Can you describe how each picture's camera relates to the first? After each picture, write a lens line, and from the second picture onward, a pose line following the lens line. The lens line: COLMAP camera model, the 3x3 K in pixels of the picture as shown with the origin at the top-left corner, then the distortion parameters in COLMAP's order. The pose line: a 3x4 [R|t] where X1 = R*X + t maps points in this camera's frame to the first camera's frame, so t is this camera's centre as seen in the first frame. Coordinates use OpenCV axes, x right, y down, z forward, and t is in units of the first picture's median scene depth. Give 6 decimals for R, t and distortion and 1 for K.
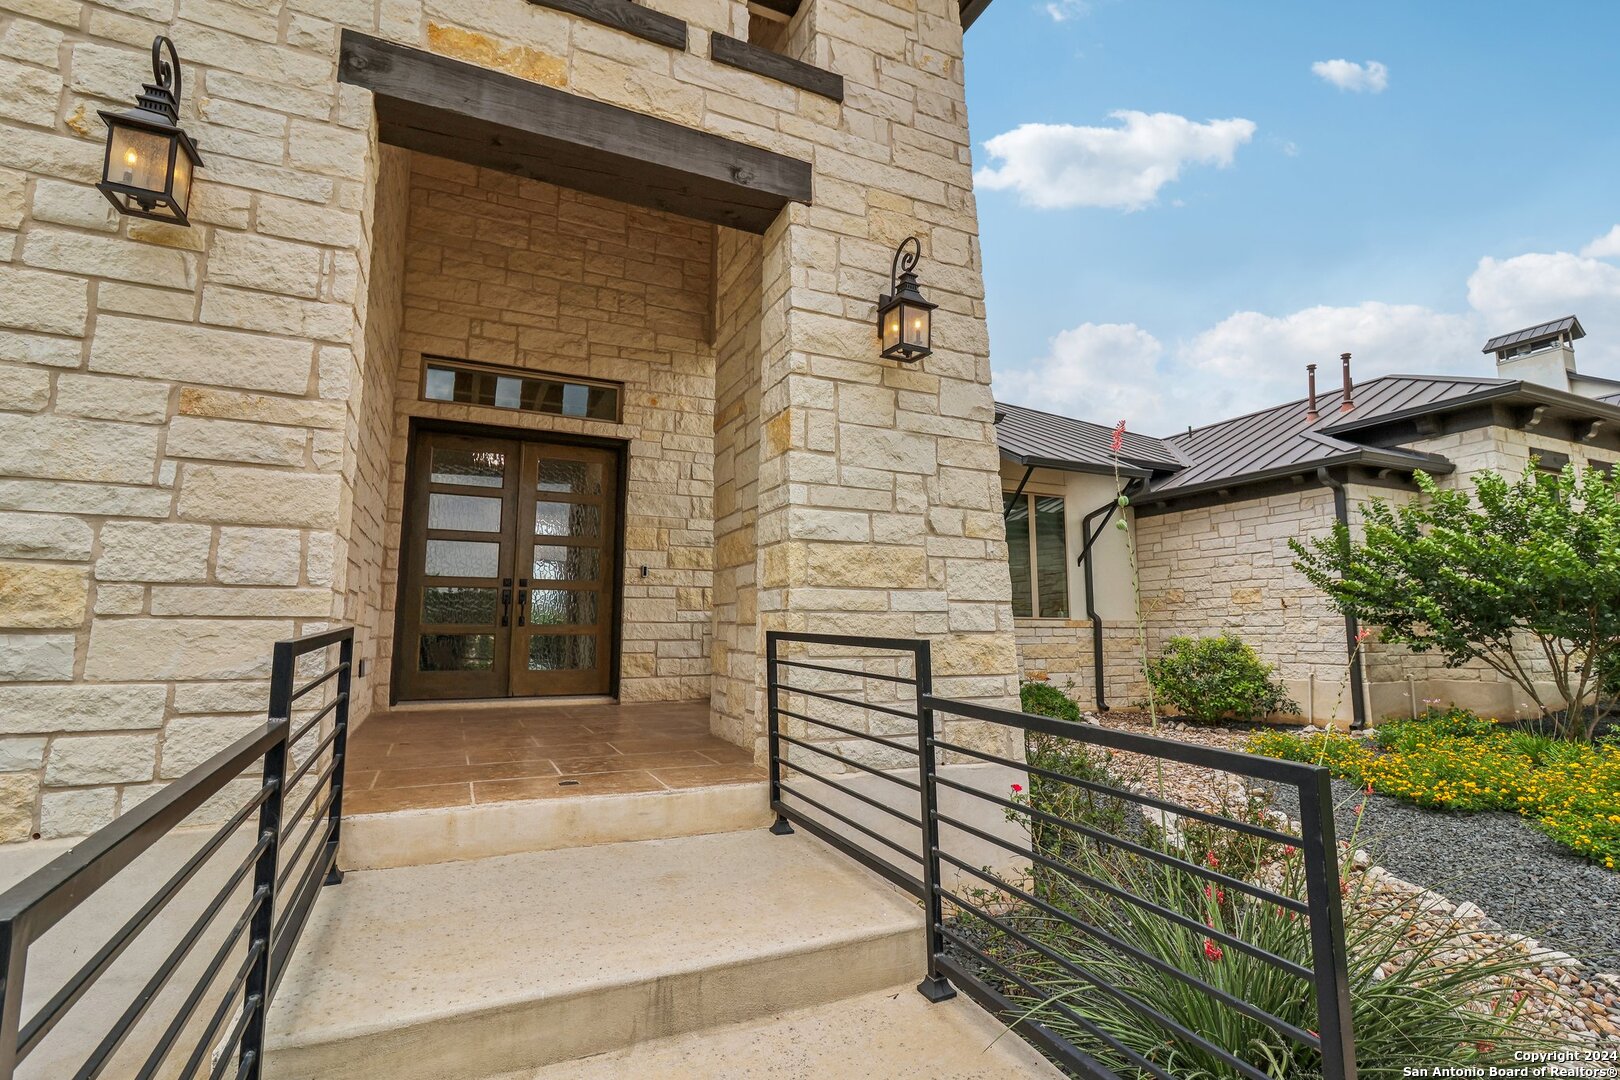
lens RADIAL K [[760.5, 0, 810.7], [0, 760.5, 535.0], [0, 0, 1]] dist [-0.000396, -0.000297]
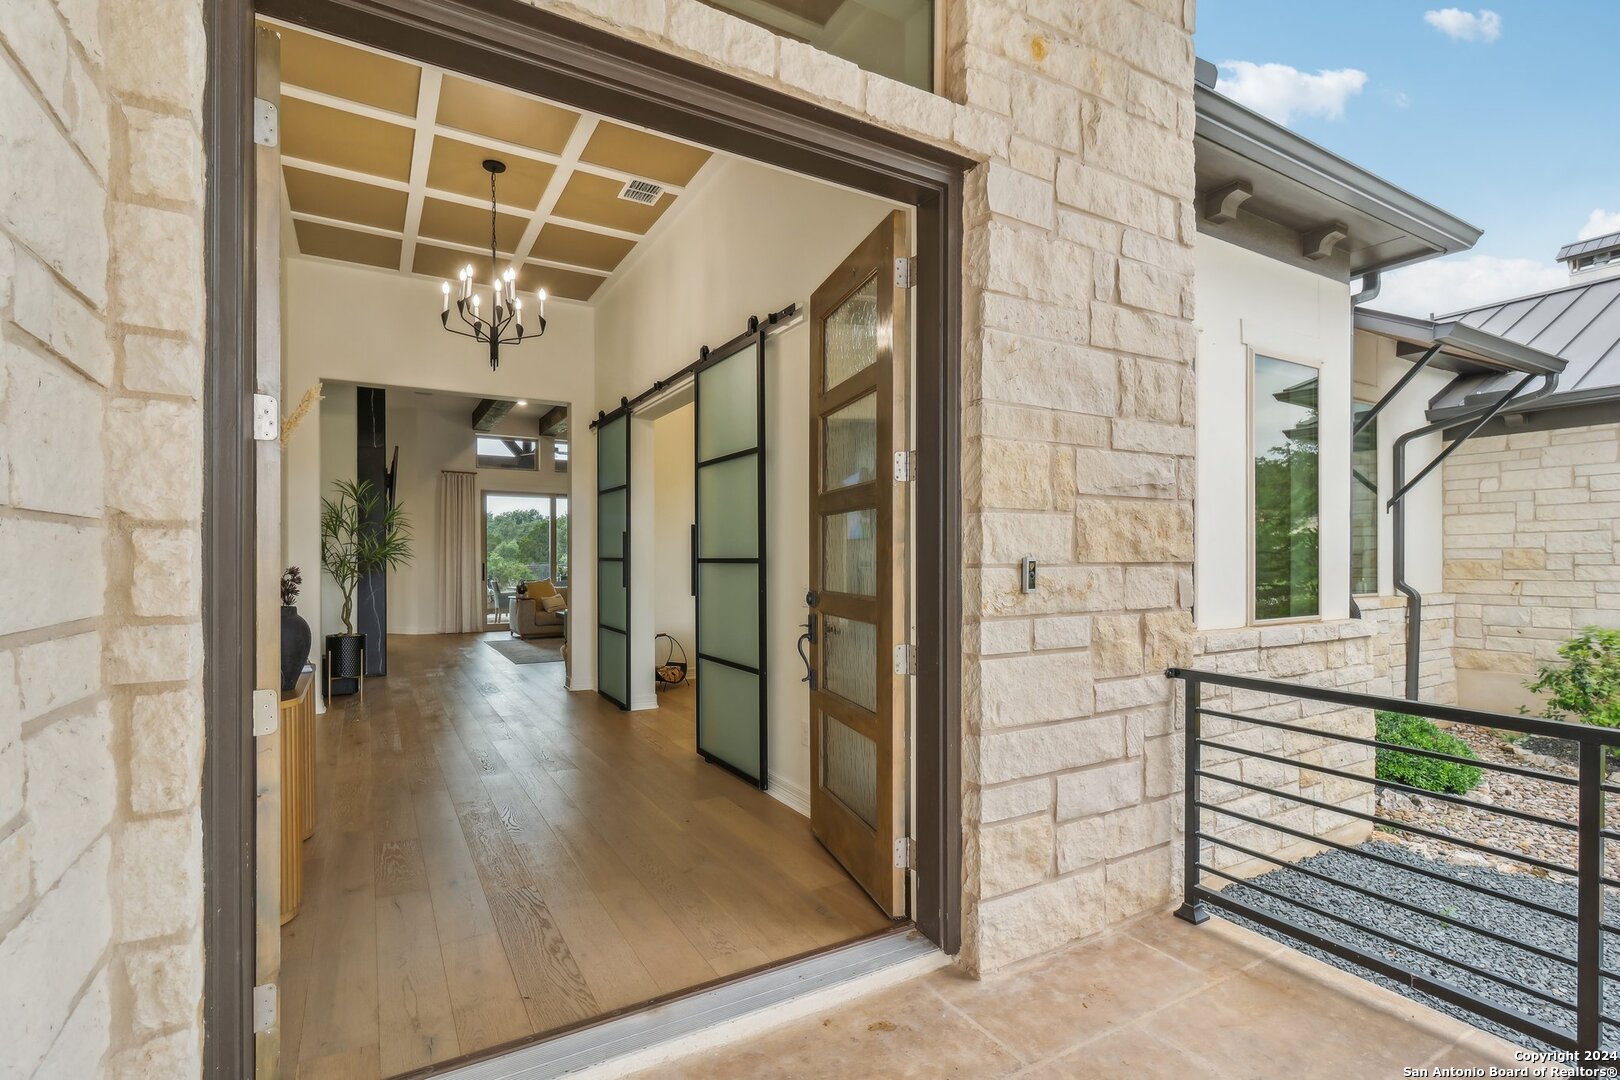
lens RADIAL K [[760.5, 0, 808.9], [0, 760.5, 551.2], [0, 0, 1]] dist [-0.000396, -0.000297]
pose [[0.995454, -0.000431, 0.095241, -0.334339], [-0.011403, 0.992258, 0.123671, -0.002162], [-0.094557, -0.124195, 0.987742, 0.663082]]
